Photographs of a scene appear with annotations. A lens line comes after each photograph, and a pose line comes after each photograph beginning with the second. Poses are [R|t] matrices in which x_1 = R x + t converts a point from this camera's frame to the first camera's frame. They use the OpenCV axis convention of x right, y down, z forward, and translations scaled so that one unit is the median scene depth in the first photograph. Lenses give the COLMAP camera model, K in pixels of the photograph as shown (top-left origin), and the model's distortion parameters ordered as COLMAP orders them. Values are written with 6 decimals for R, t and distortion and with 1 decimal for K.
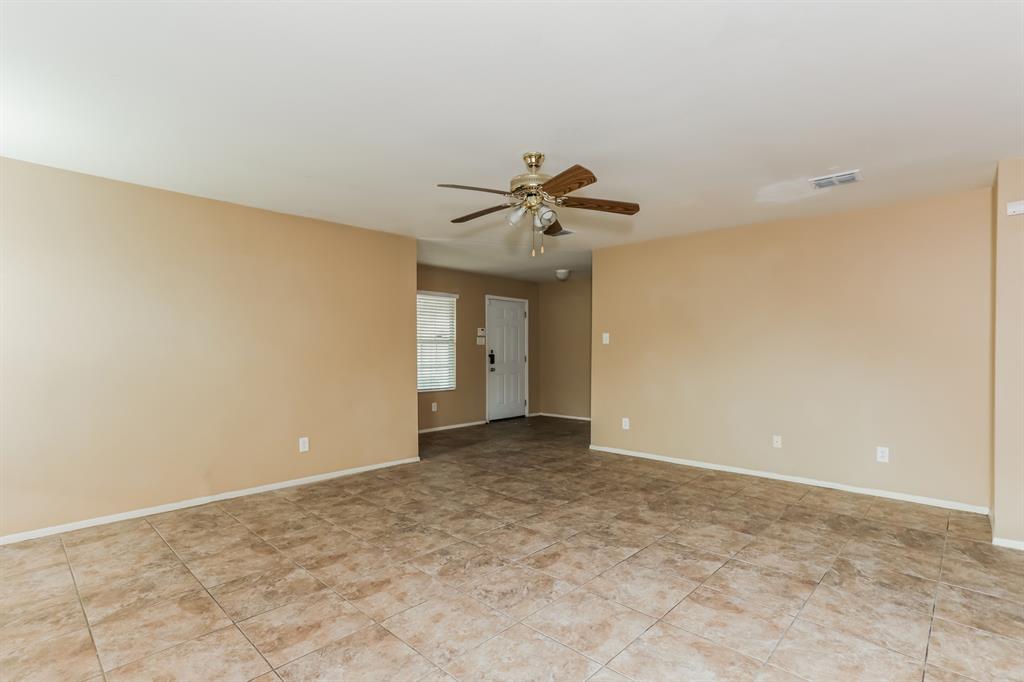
lens RADIAL K [[501.0, 0, 512.0], [0, 501.0, 341.0], [0, 0, 1]] dist [-0.062653, 0.048060]
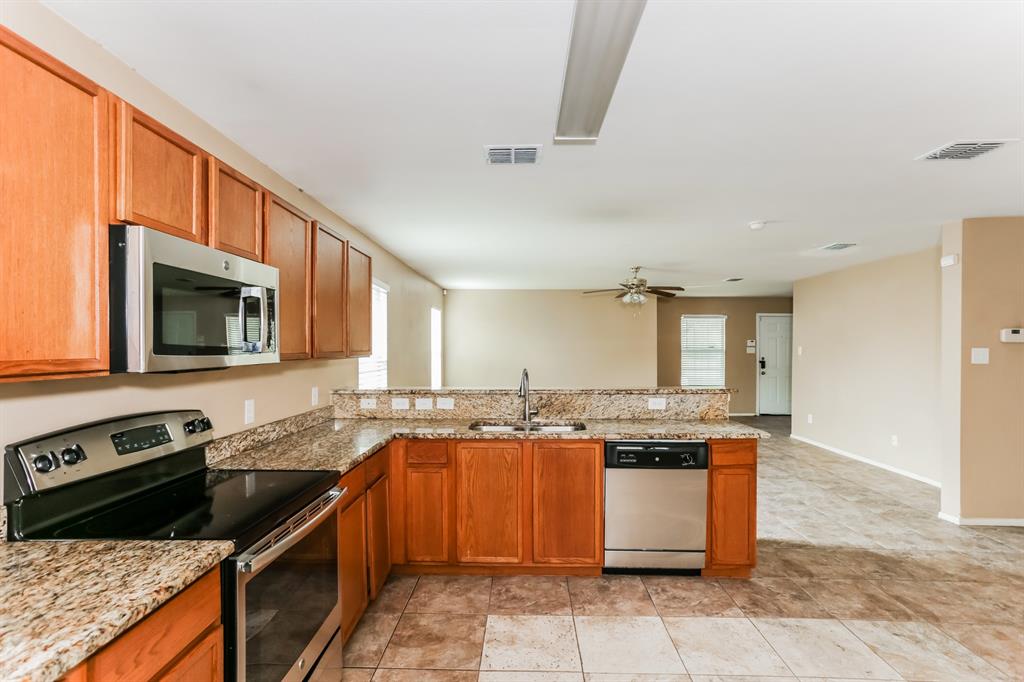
lens RADIAL K [[493.4, 0, 512.0], [0, 493.4, 341.0], [0, 0, 1]] dist [-0.051625, 0.045653]
pose [[0.667564, -0.009622, -0.744490, 1.228543], [0.009473, 0.999945, -0.004430, -0.063902], [0.744492, -0.004095, 0.667619, -0.736955]]
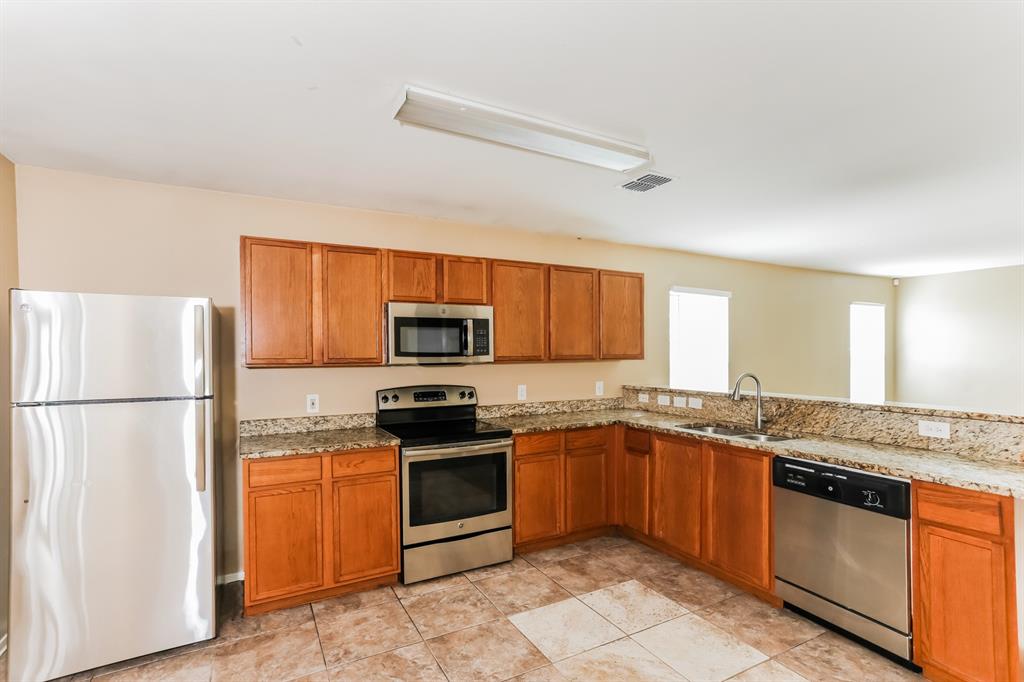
lens RADIAL K [[493.4, 0, 512.0], [0, 493.4, 341.0], [0, 0, 1]] dist [-0.051625, 0.045653]
pose [[-0.307016, -0.019081, -0.951513, 1.597079], [0.017257, 0.999523, -0.025612, -0.058007], [0.951548, -0.024284, -0.306540, -0.130364]]
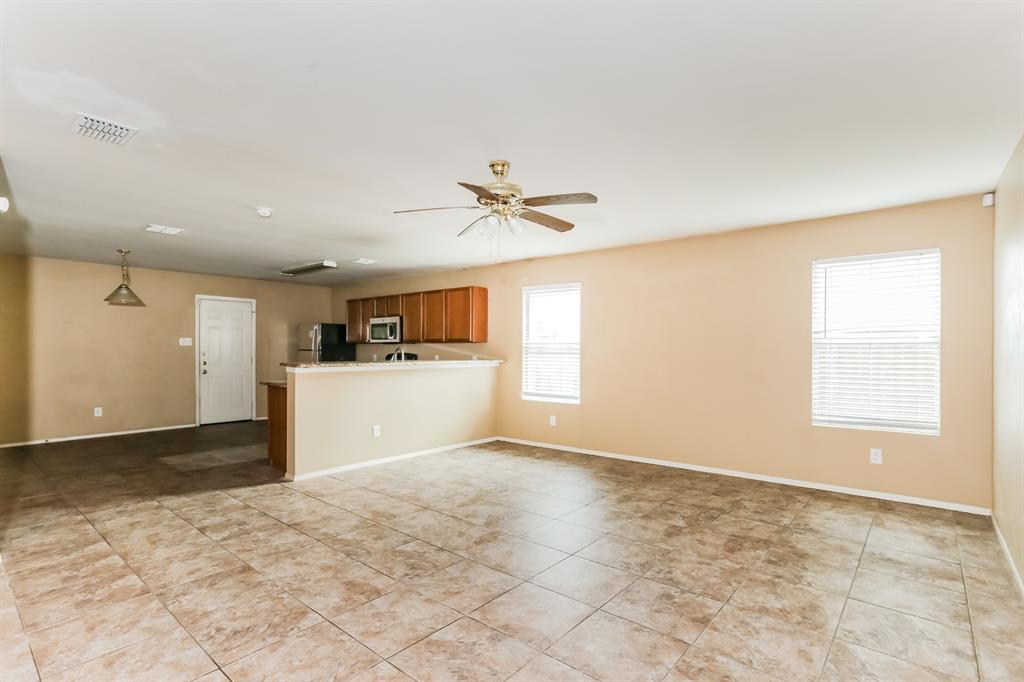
lens RADIAL K [[493.4, 0, 512.0], [0, 493.4, 341.0], [0, 0, 1]] dist [-0.051625, 0.045653]
pose [[-0.998425, -0.003500, -0.055996, 0.073754], [-0.002027, 0.999651, -0.026335, 0.019847], [0.056068, -0.026180, -0.998084, 2.000370]]
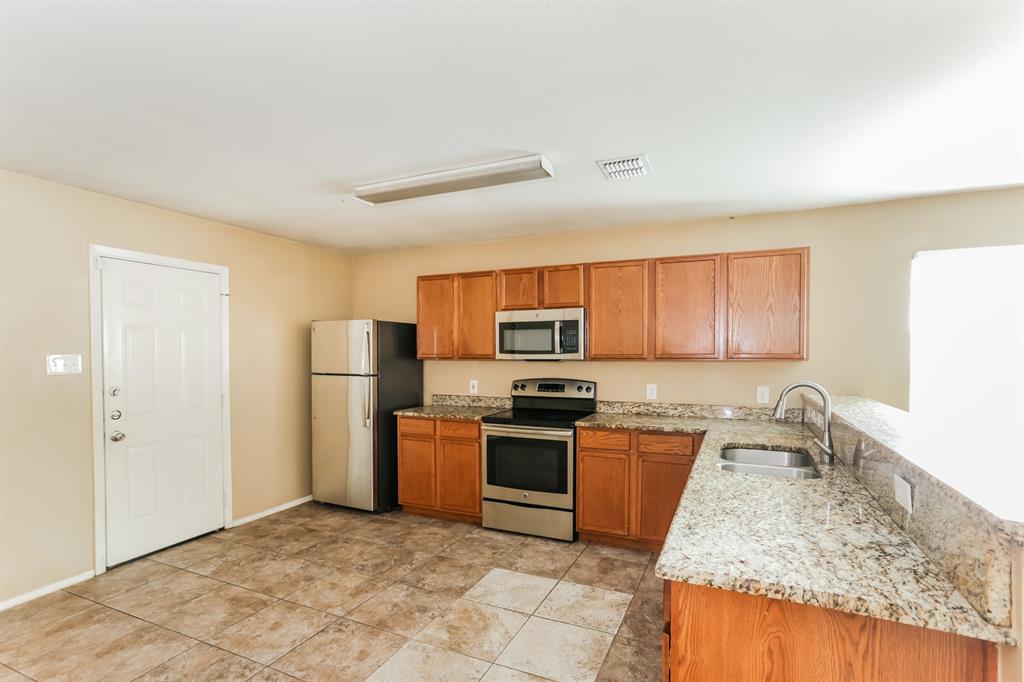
lens RADIAL K [[501.0, 0, 512.0], [0, 501.0, 341.0], [0, 0, 1]] dist [-0.062653, 0.048060]
pose [[-0.946227, -0.003344, -0.323486, 1.090815], [0.006776, 0.999522, -0.030154, -0.048589], [0.323432, -0.030725, -0.945752, 0.612013]]
